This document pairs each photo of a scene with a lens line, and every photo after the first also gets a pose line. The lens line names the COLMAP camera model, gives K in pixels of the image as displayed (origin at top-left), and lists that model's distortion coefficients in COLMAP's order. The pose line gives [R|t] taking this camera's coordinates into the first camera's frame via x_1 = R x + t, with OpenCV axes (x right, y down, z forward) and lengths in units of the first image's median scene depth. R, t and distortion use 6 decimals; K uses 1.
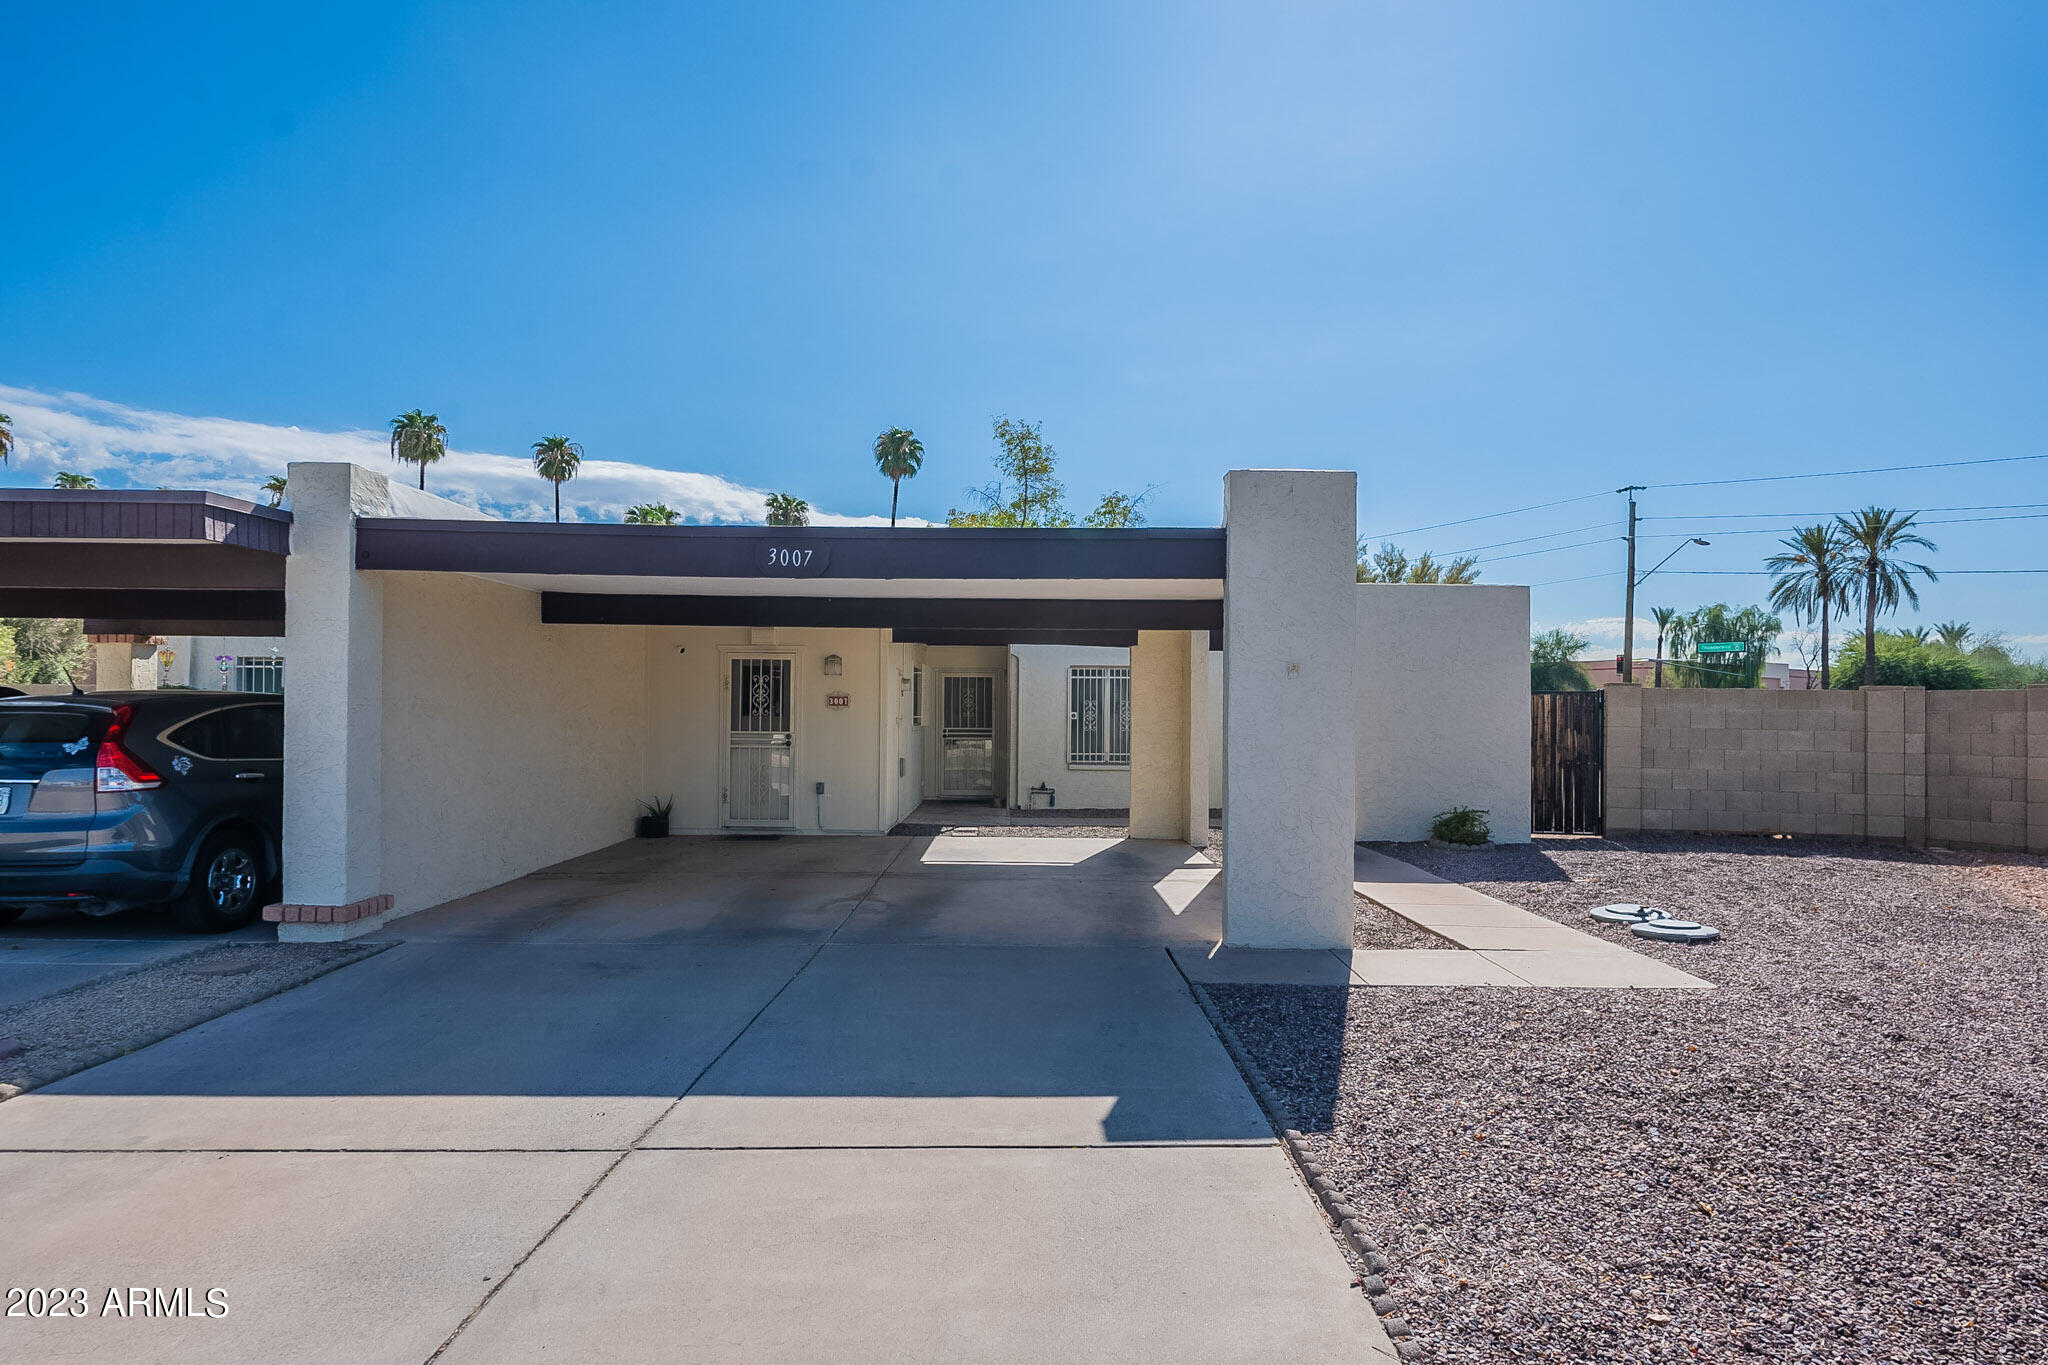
lens RADIAL K [[1164.9, 0, 1024.0], [0, 1164.9, 682.5], [0, 0, 1]] dist [0.002500, 0.002880]
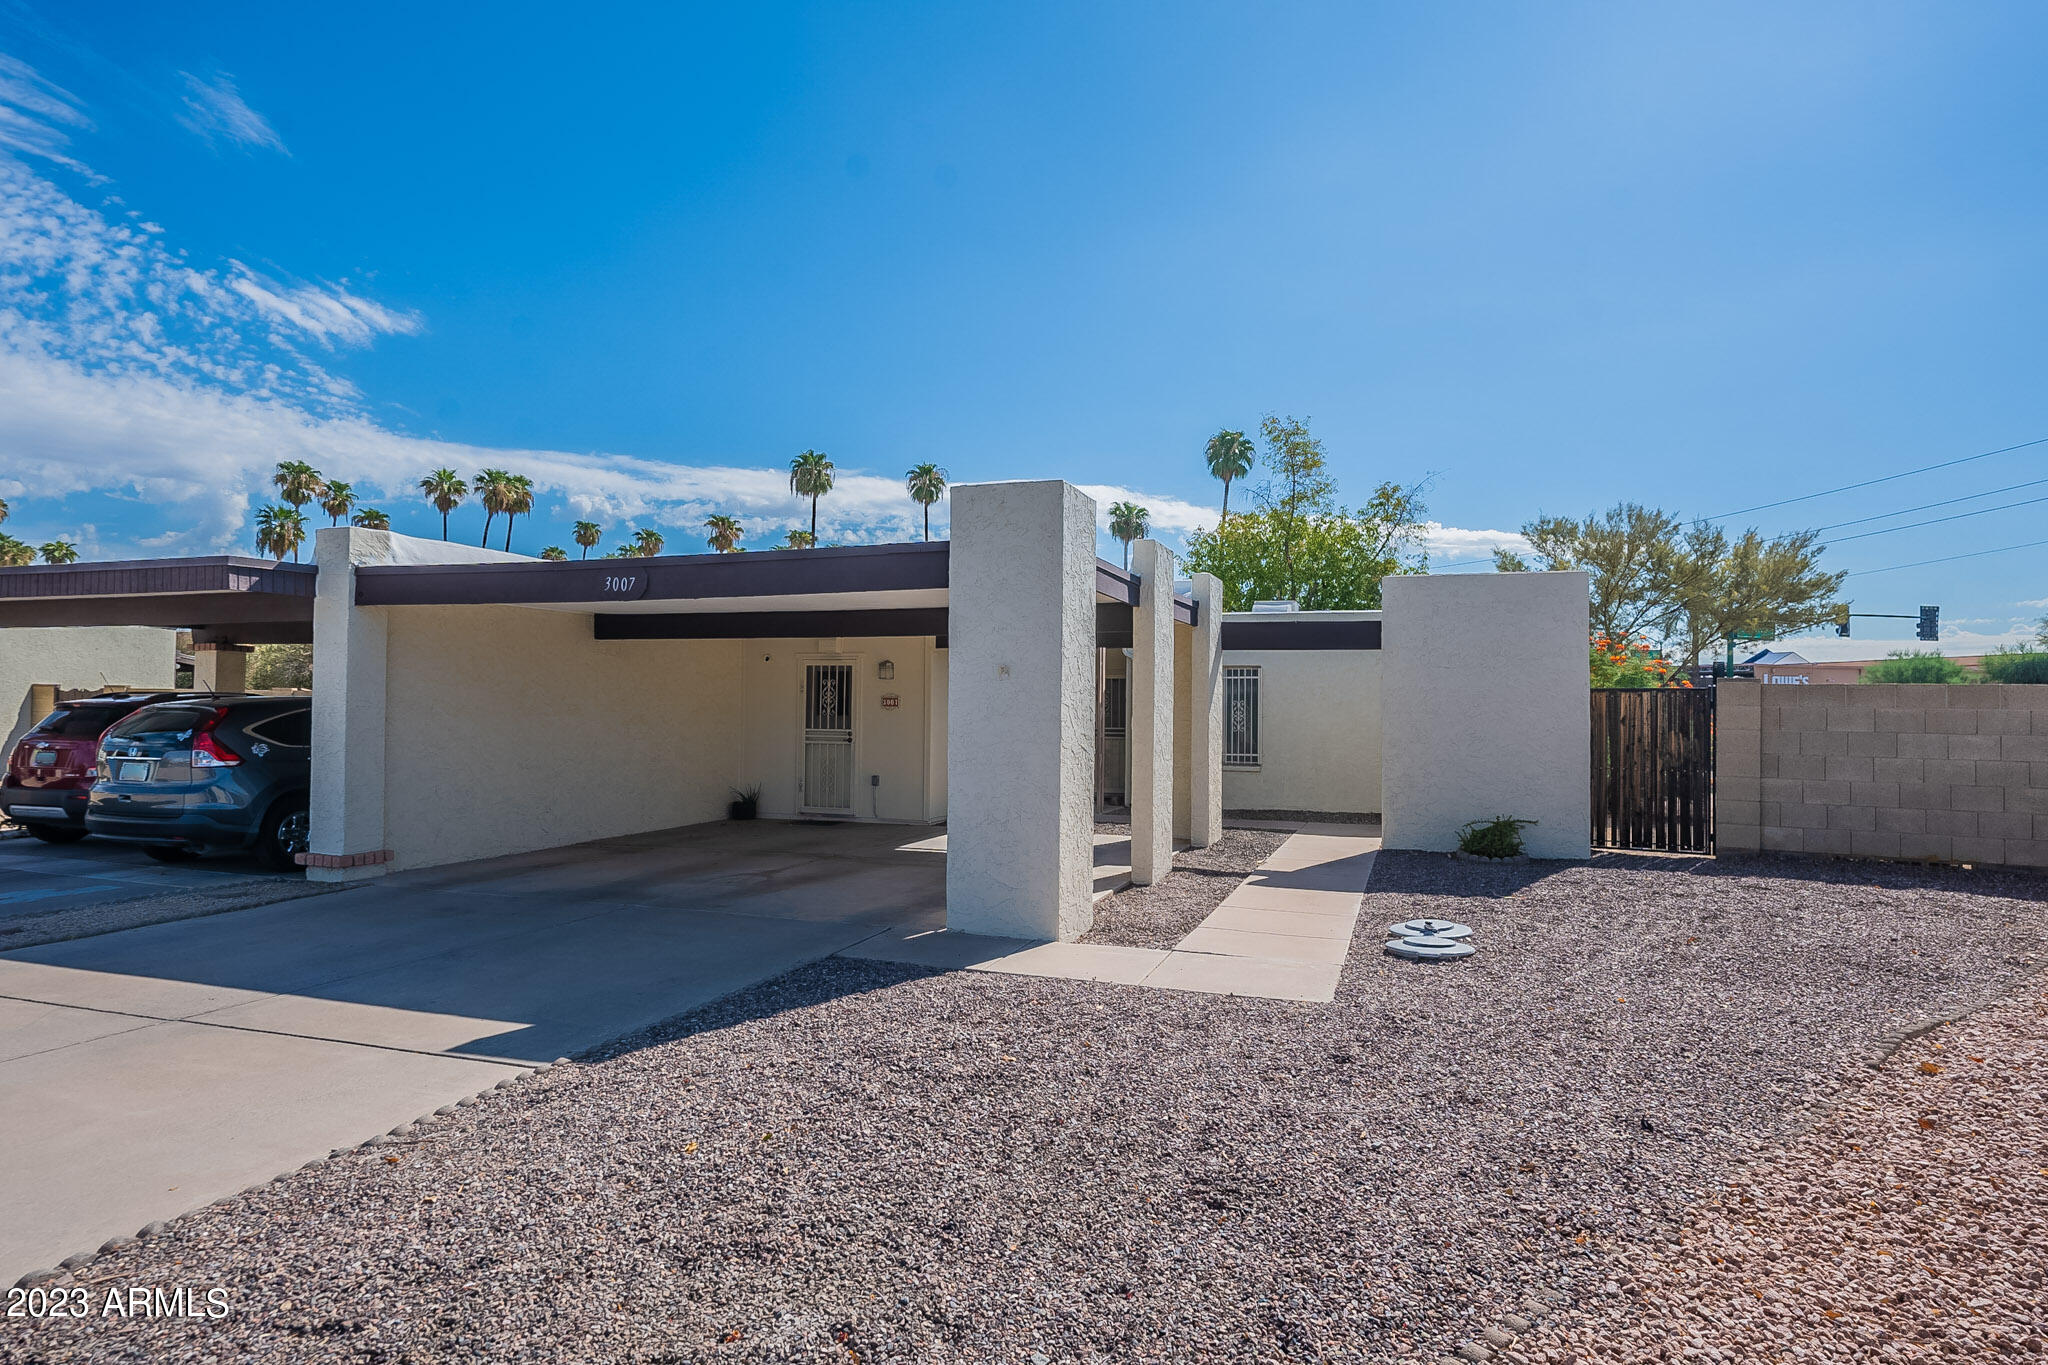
lens RADIAL K [[1157.7, 0, 1015.0], [0, 1157.7, 664.8], [0, 0, 1]] dist [0.000340, 0.001245]
pose [[0.934816, -0.014425, -0.354840, 0.342882], [0.008766, 0.999808, -0.017550, 0.000751], [0.355025, 0.013296, 0.934762, 0.012709]]
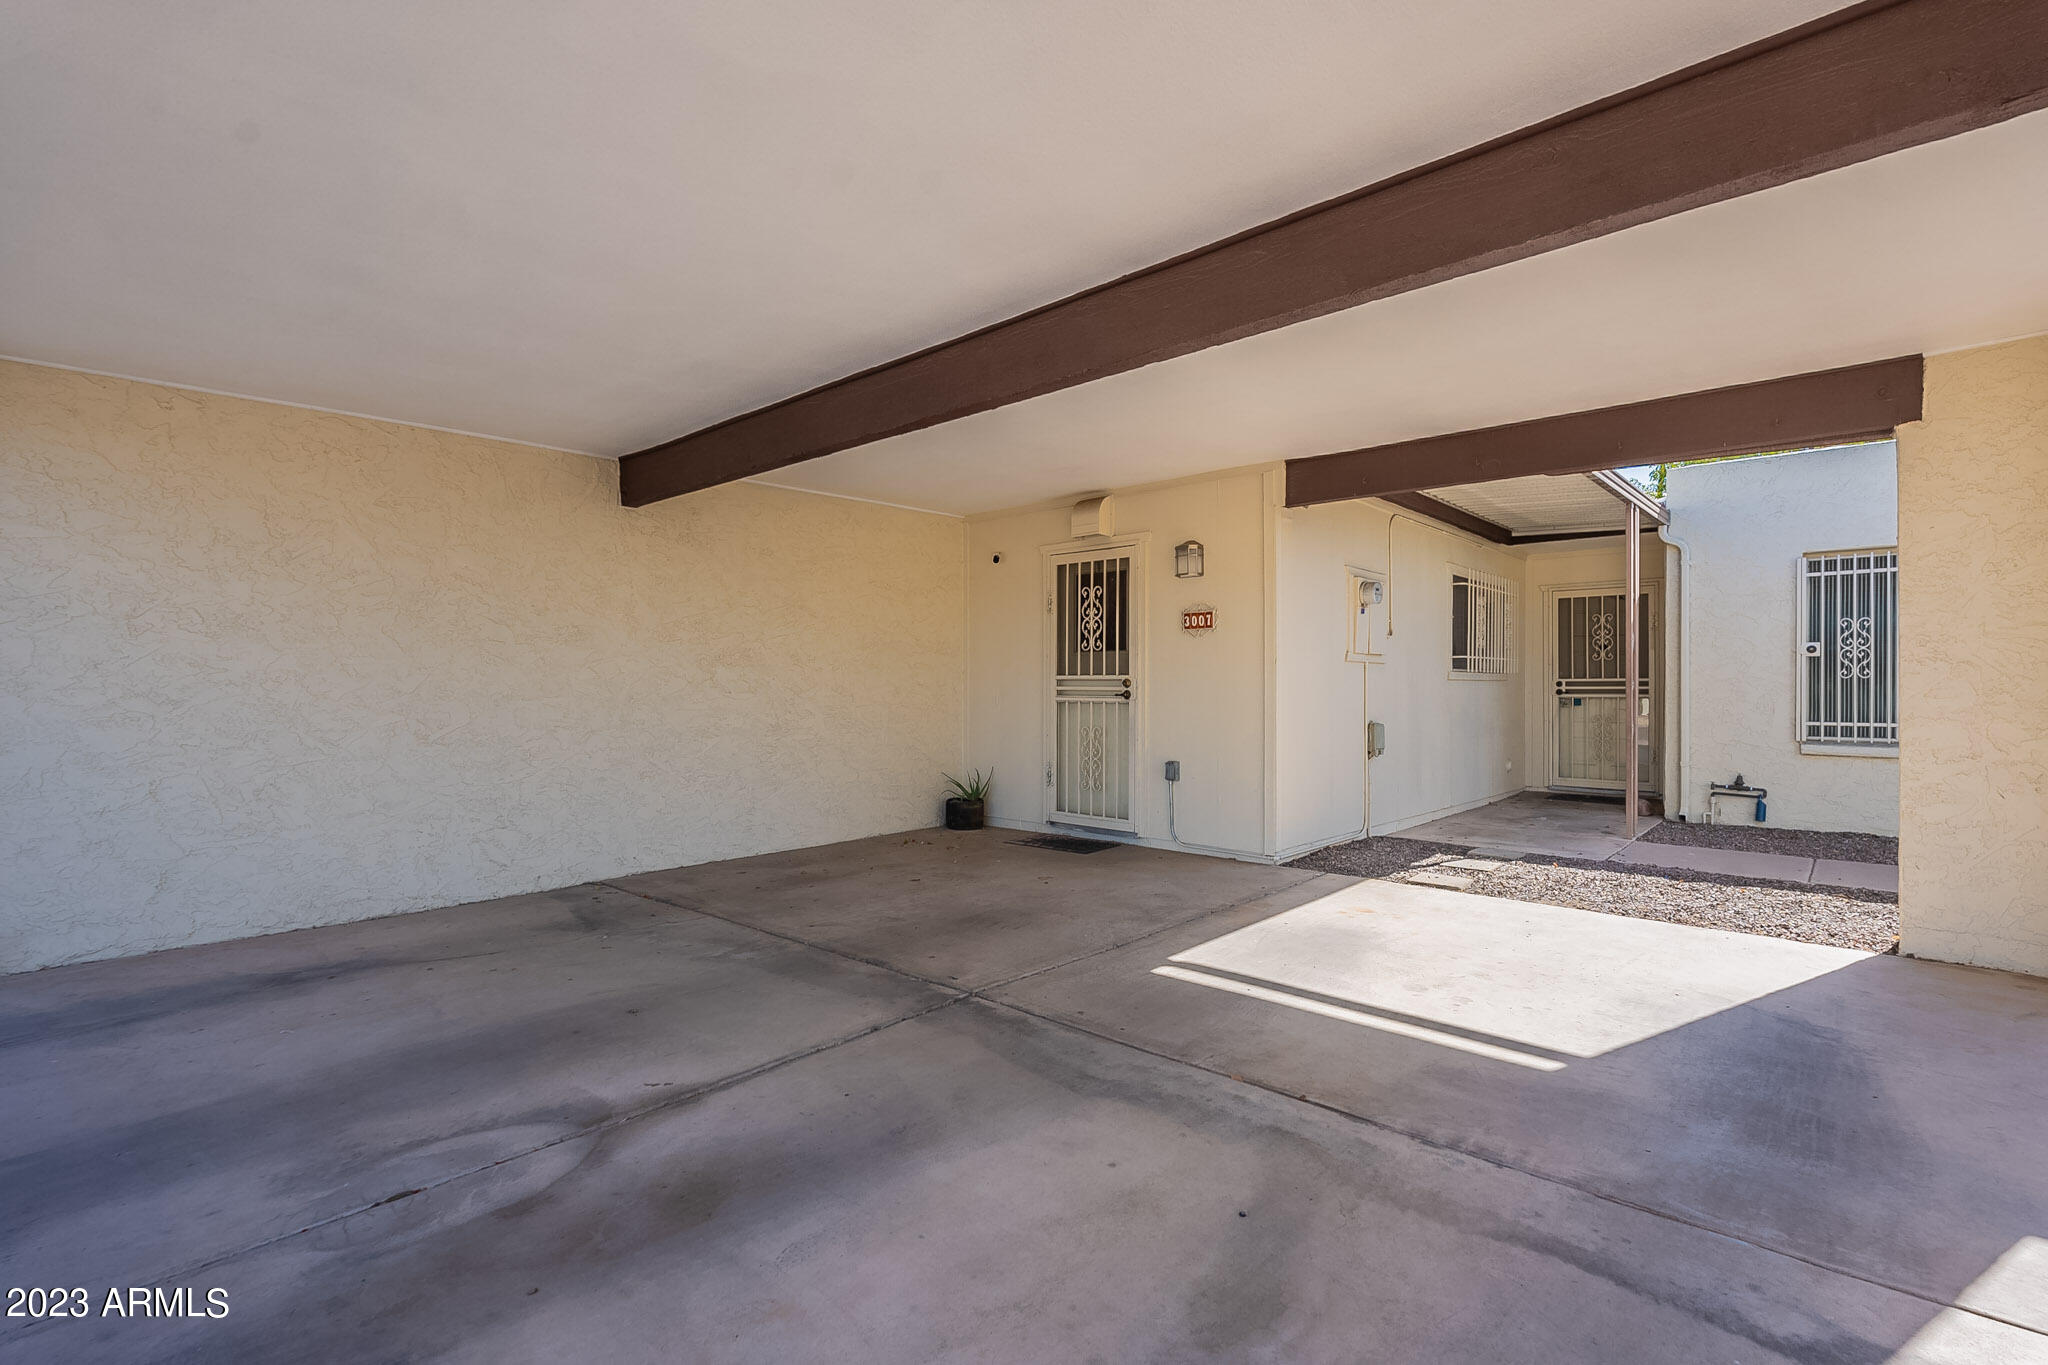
lens RADIAL K [[938.2, 0, 1032.2], [0, 938.2, 674.3], [0, 0, 1]] dist [0.000269, 0.000290]
pose [[0.732997, -0.017613, -0.680004, 0.094192], [0.025685, 0.999668, 0.001794, 0.039453], [0.679747, -0.018780, 0.733207, 0.606766]]
